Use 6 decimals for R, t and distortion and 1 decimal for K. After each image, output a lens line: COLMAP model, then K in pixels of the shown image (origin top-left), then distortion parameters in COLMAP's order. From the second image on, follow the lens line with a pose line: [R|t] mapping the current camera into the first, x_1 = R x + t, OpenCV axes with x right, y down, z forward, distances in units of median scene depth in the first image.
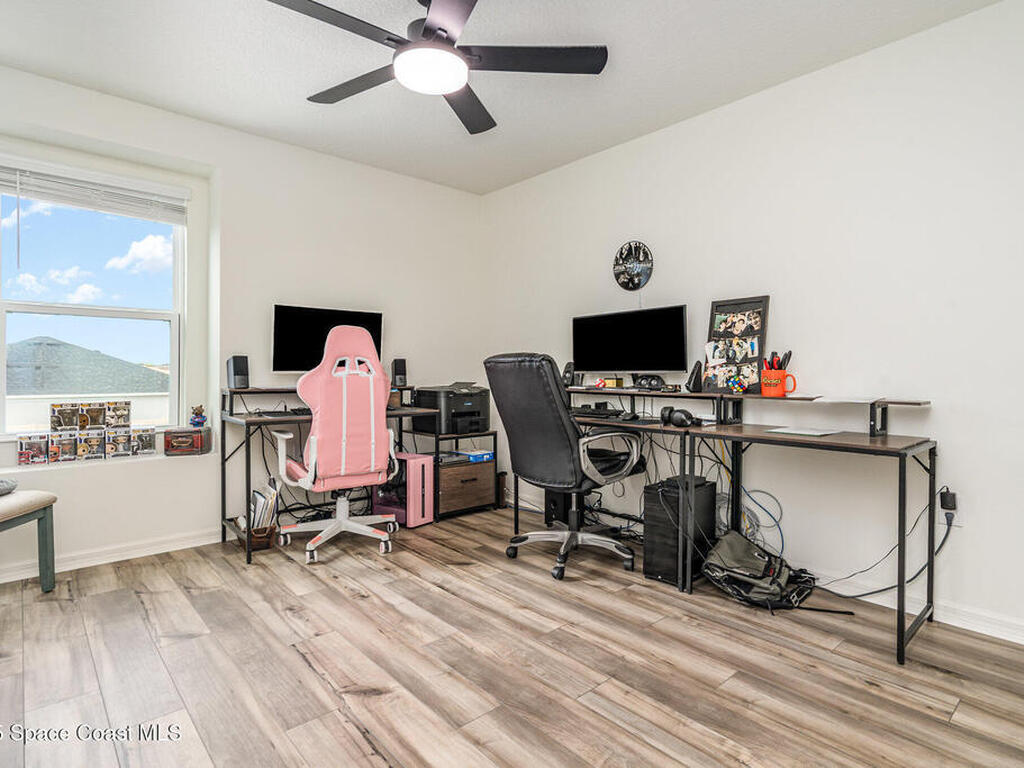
lens RADIAL K [[534.2, 0, 510.2], [0, 534.2, 377.0], [0, 0, 1]] dist [0.001575, 0.000354]
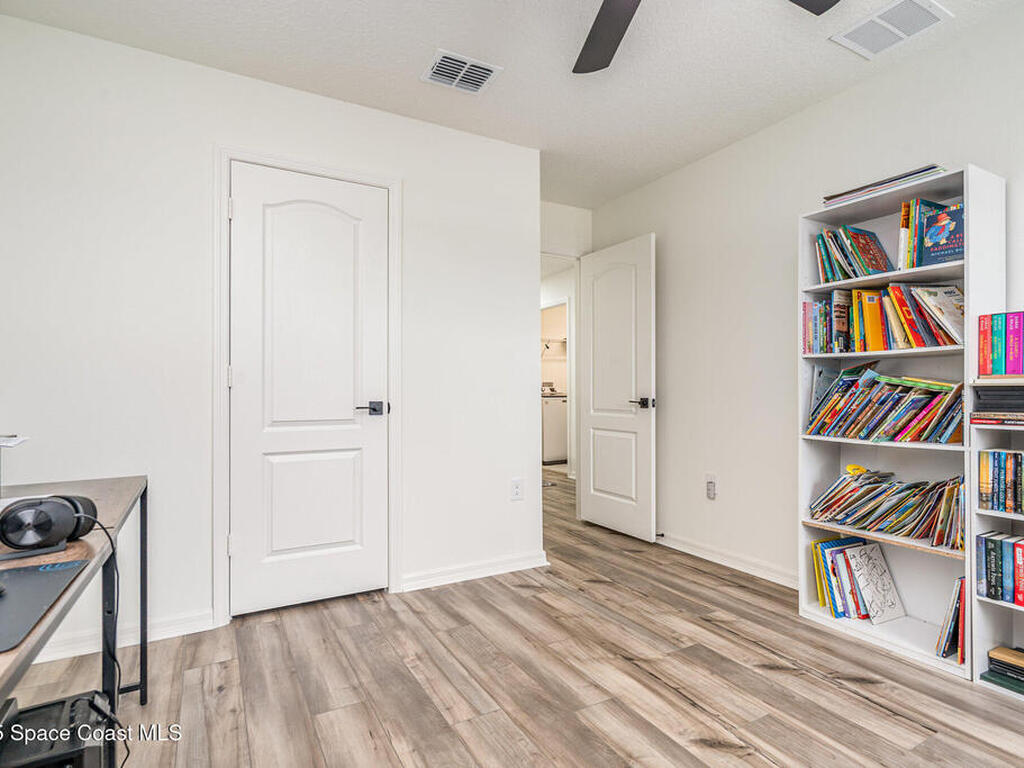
lens RADIAL K [[534.2, 0, 507.8], [0, 534.2, 393.1], [0, 0, 1]] dist [0.001575, 0.000354]
pose [[-0.974999, 0.001639, 0.222202, -0.122336], [0.004850, 0.999892, 0.013908, -0.027316], [-0.222156, 0.014638, -0.974901, 2.003478]]
